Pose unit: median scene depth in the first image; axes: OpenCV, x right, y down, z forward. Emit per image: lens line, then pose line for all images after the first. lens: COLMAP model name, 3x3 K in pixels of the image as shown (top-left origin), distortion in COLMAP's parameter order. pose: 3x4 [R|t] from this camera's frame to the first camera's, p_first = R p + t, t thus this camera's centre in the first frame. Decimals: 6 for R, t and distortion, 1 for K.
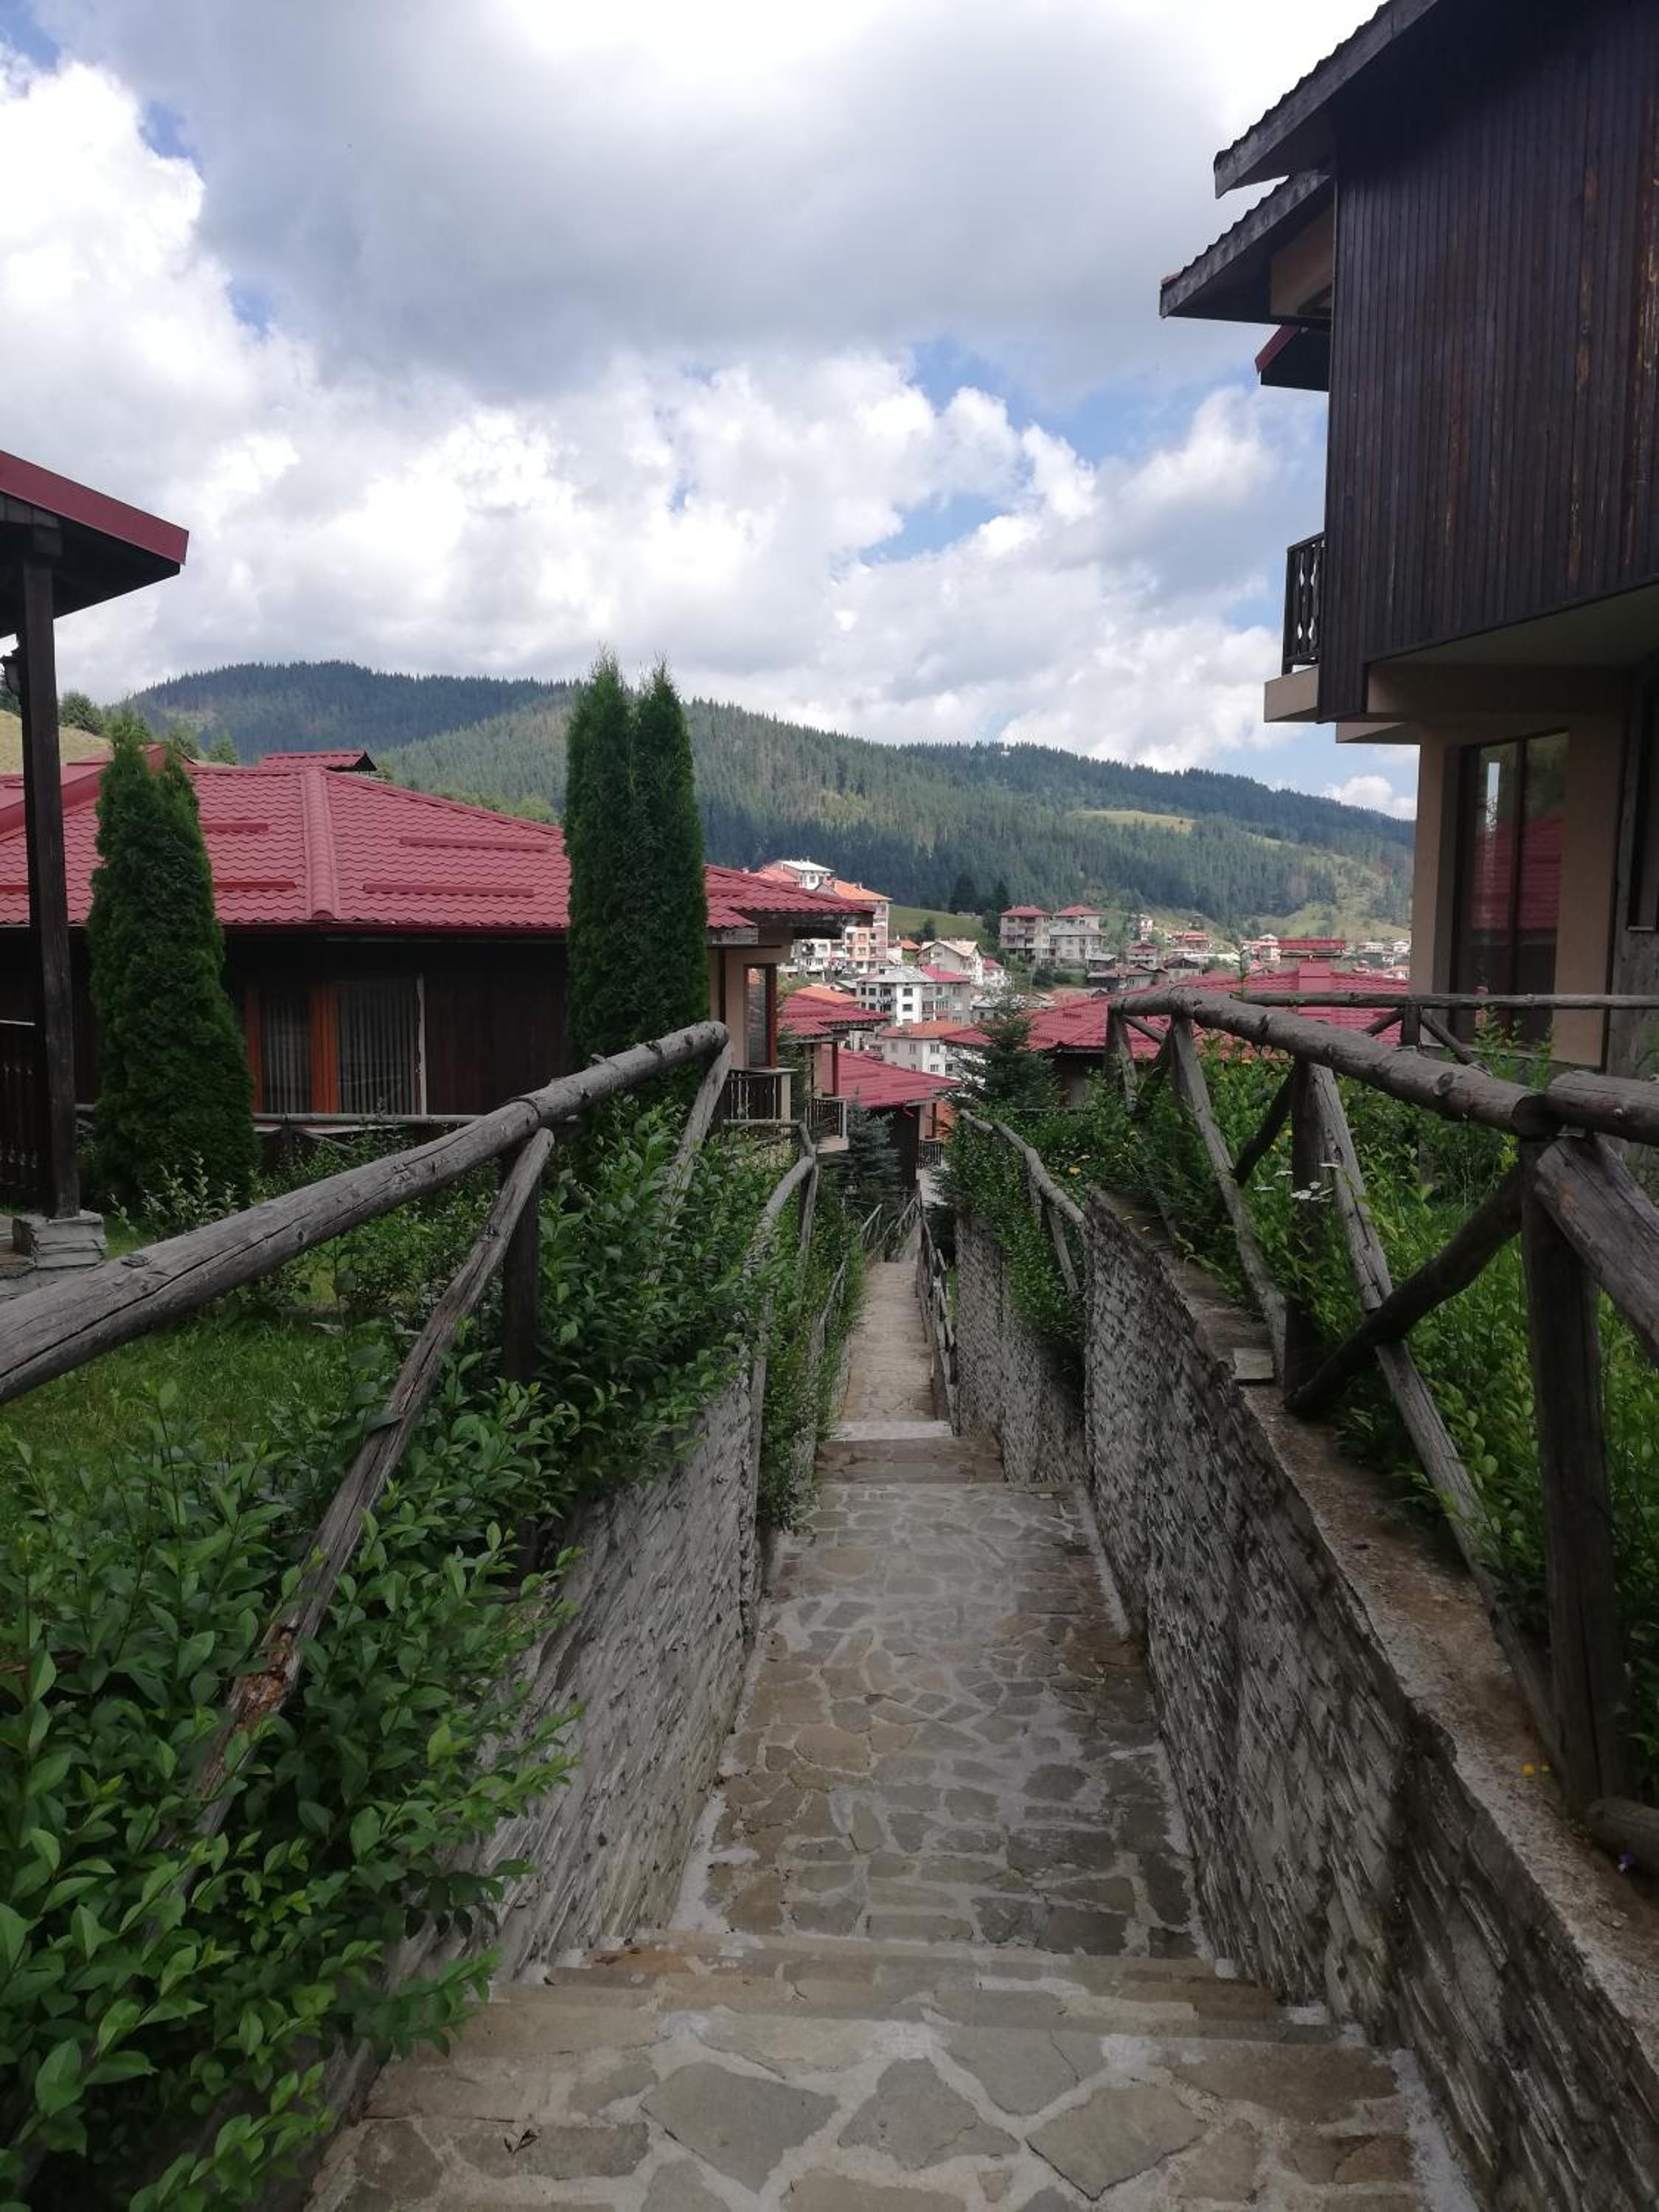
lens RADIAL K [[1623.5, 0, 840.9], [0, 1623.5, 1119.7], [0, 0, 1]] dist [0.091846, -0.114108]
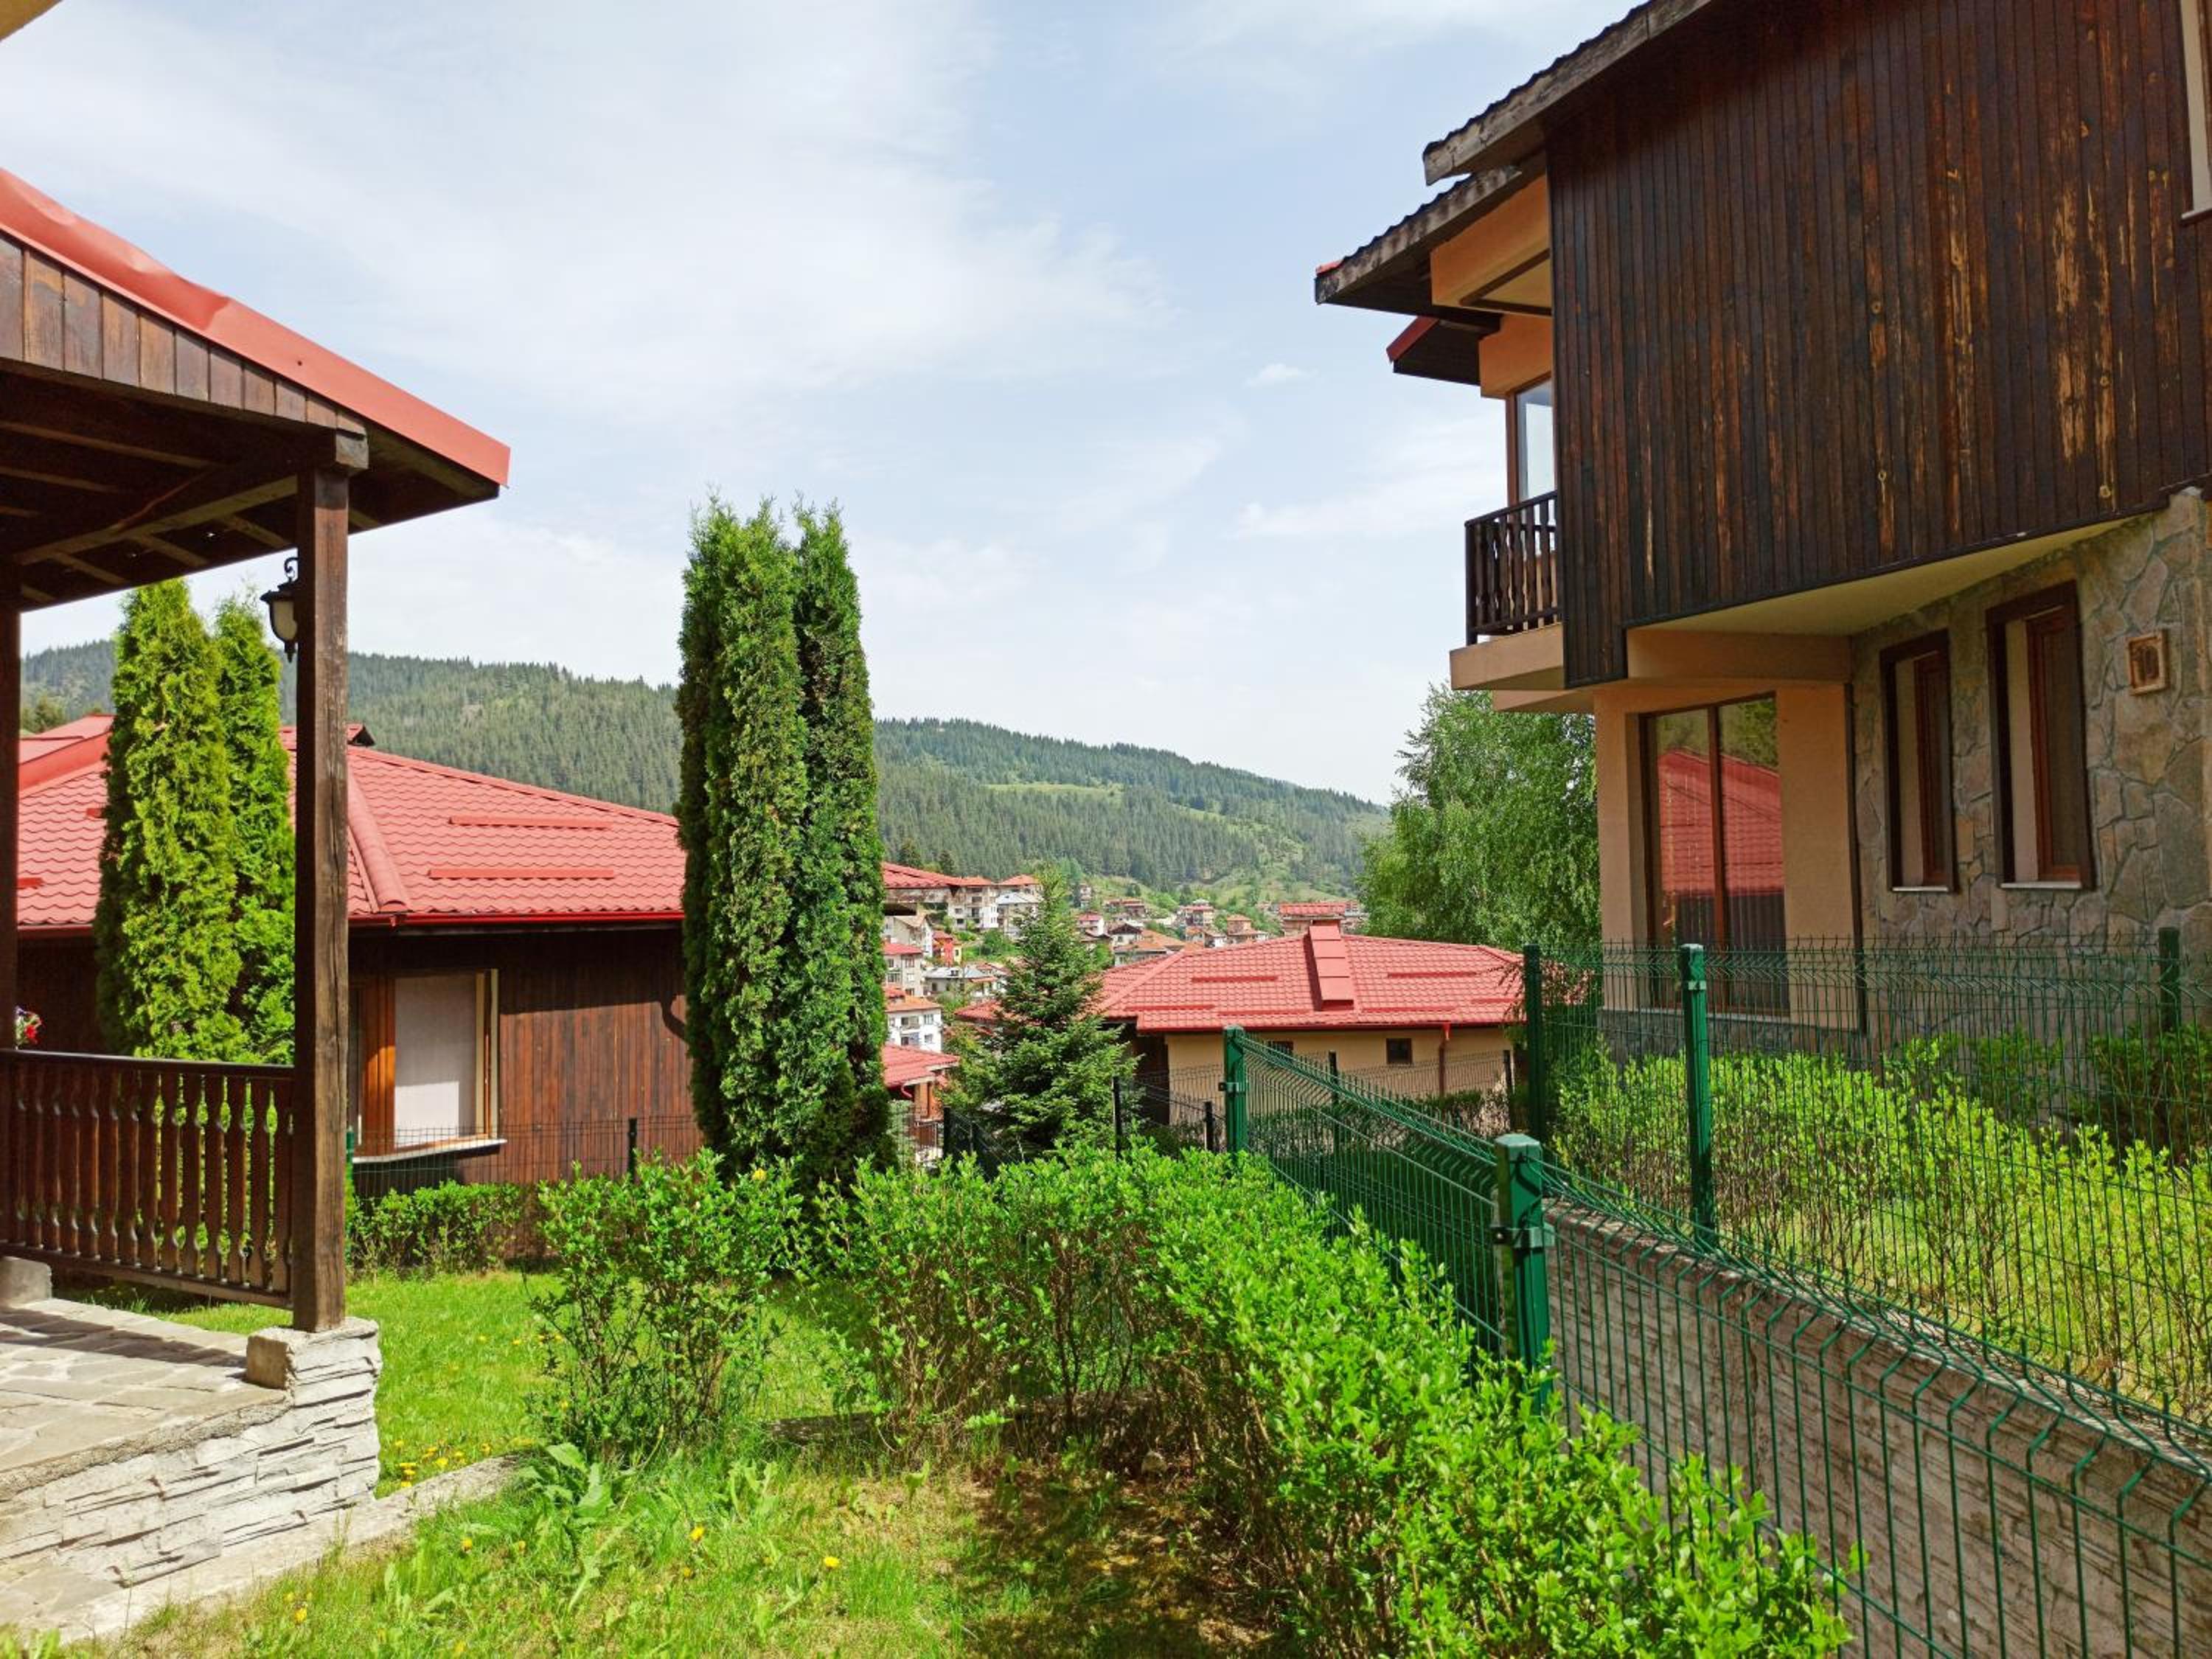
lens RADIAL K [[1623.5, 0, 1097.2], [0, 1623.5, 835.2], [0, 0, 1]] dist [0.091846, -0.114108]
pose [[0.978125, -0.017657, 0.207265, -0.100942], [0.049656, 0.987405, -0.150218, -0.010721], [-0.202002, 0.157224, 0.966683, 0.065851]]
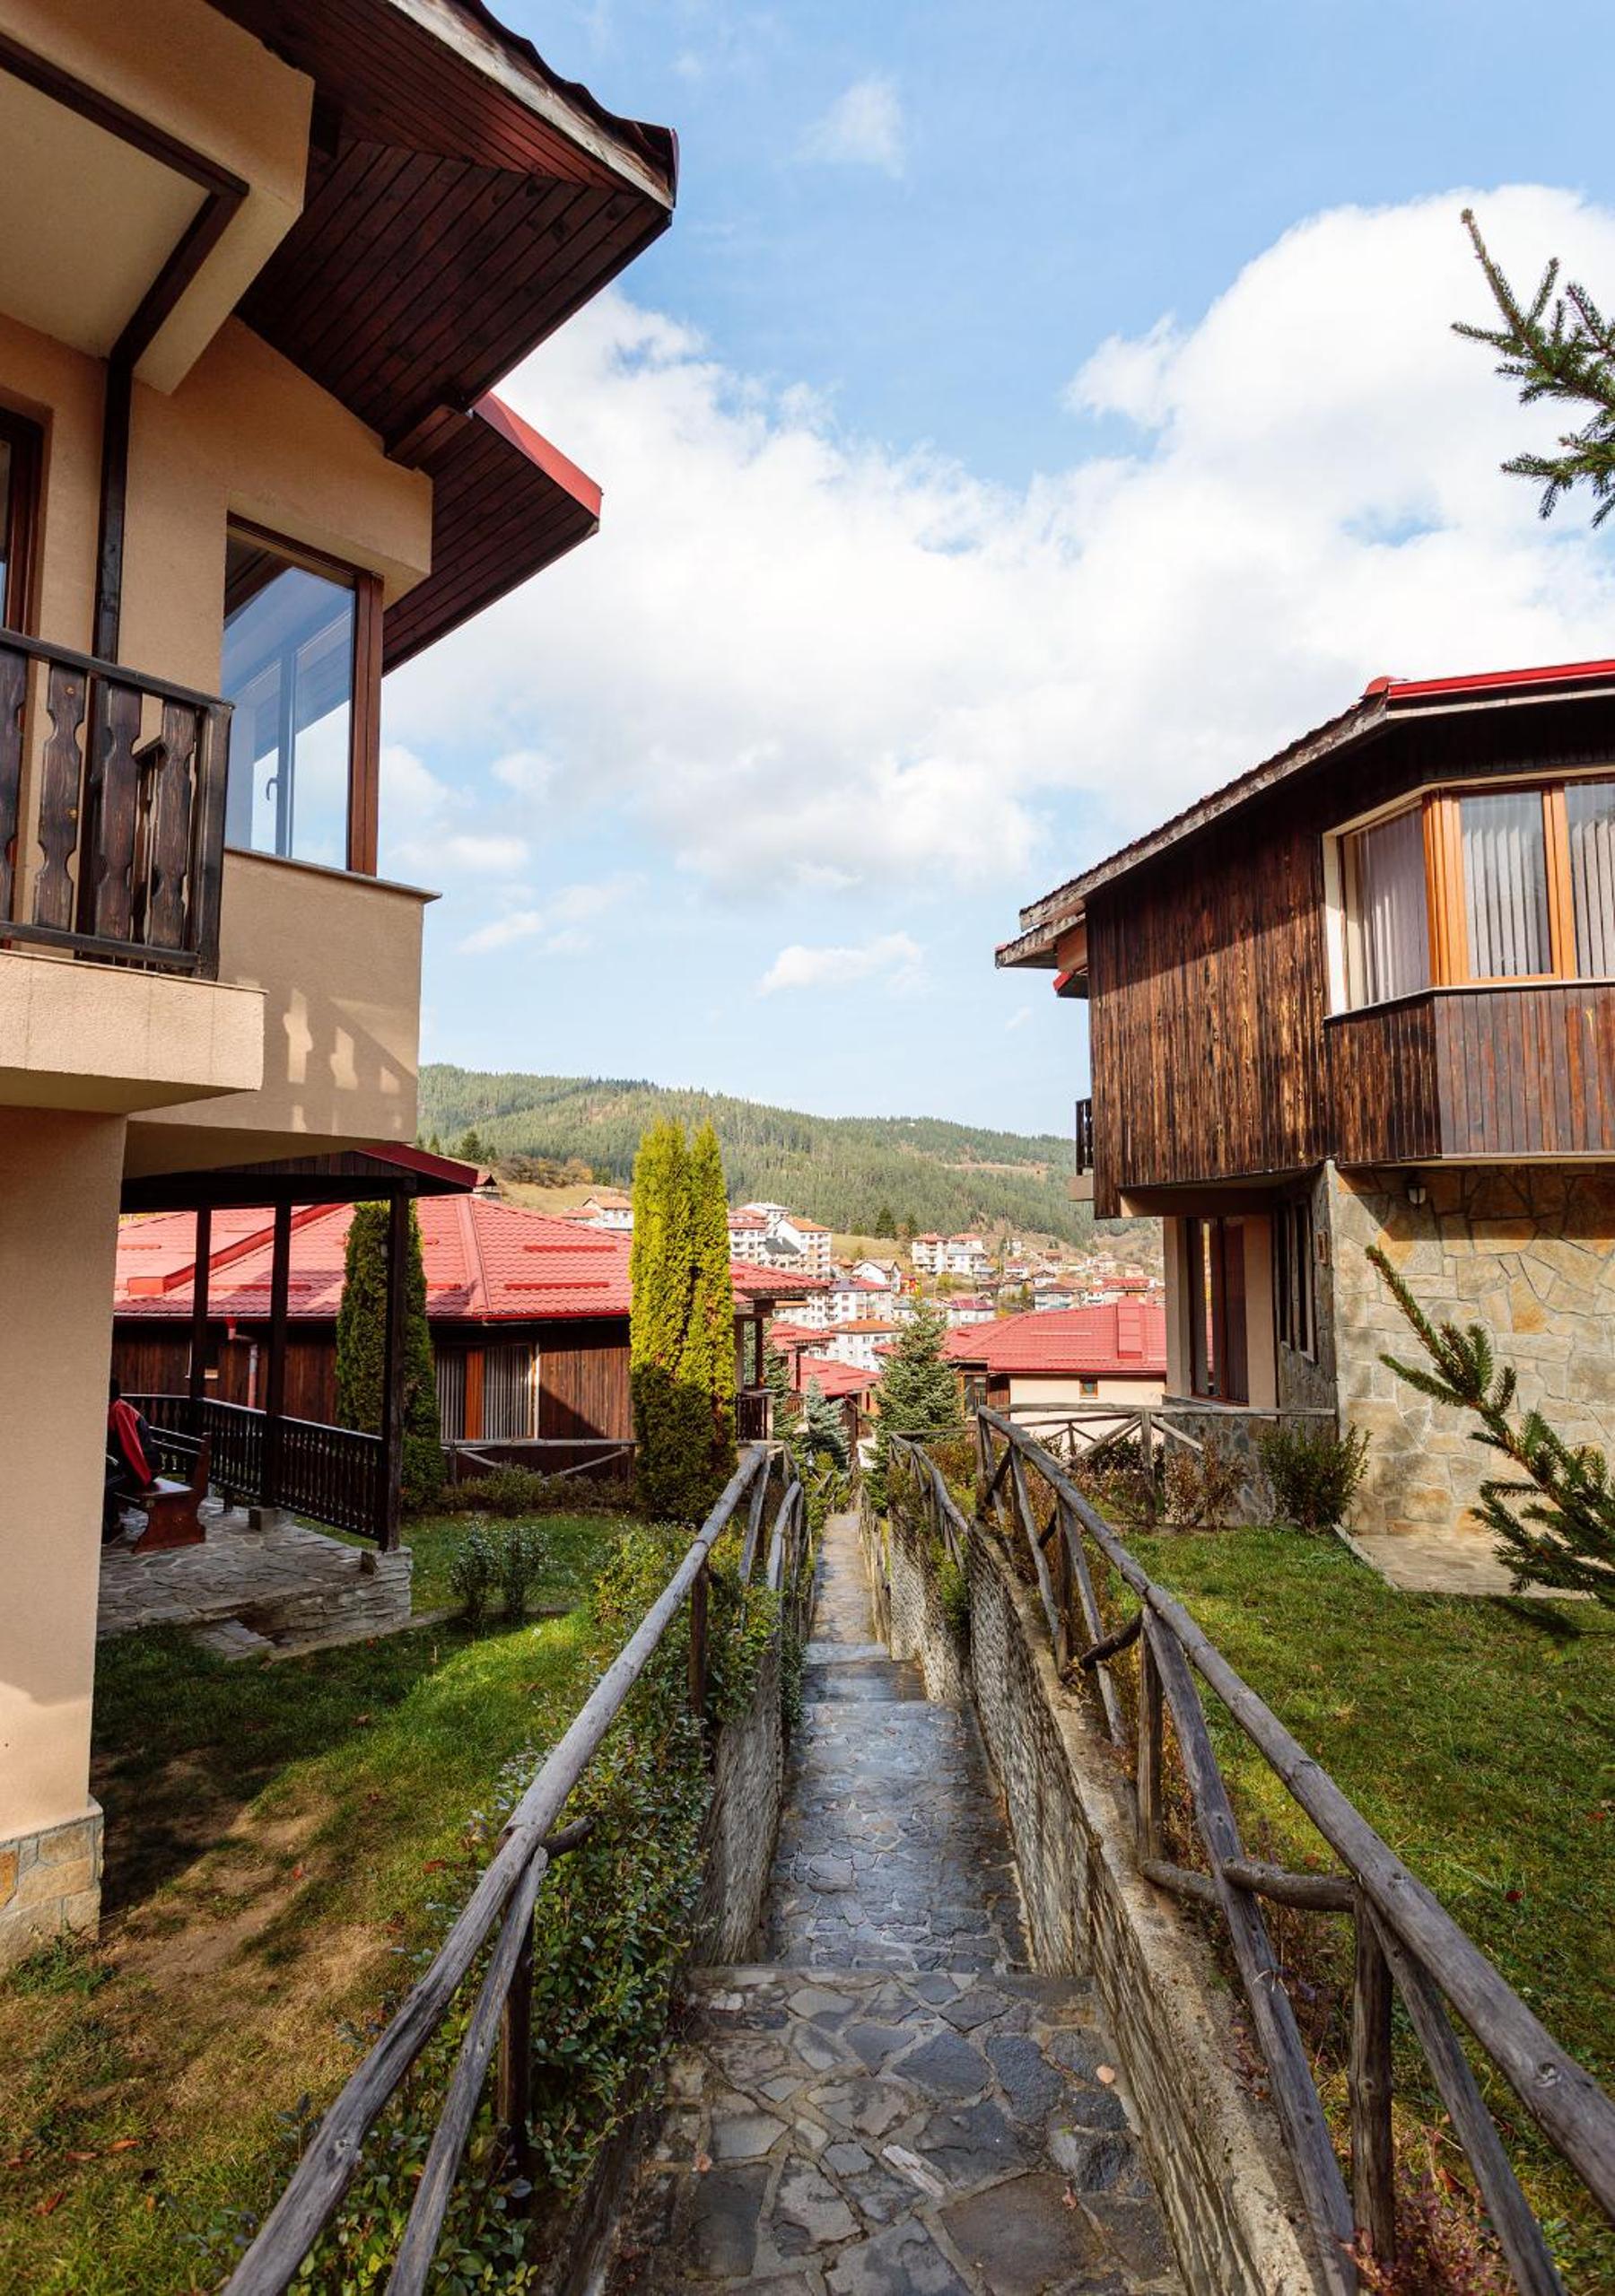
lens RADIAL K [[1210.7, 0, 807.5], [0, 1210.7, 1148.0], [0, 0, 1]] dist [-0.018171, 0.000198]
pose [[0.999902, -0.006802, 0.012277, -0.012500], [0.009021, 0.981569, -0.190896, -0.040819], [-0.010752, 0.190988, 0.981533, -0.129535]]
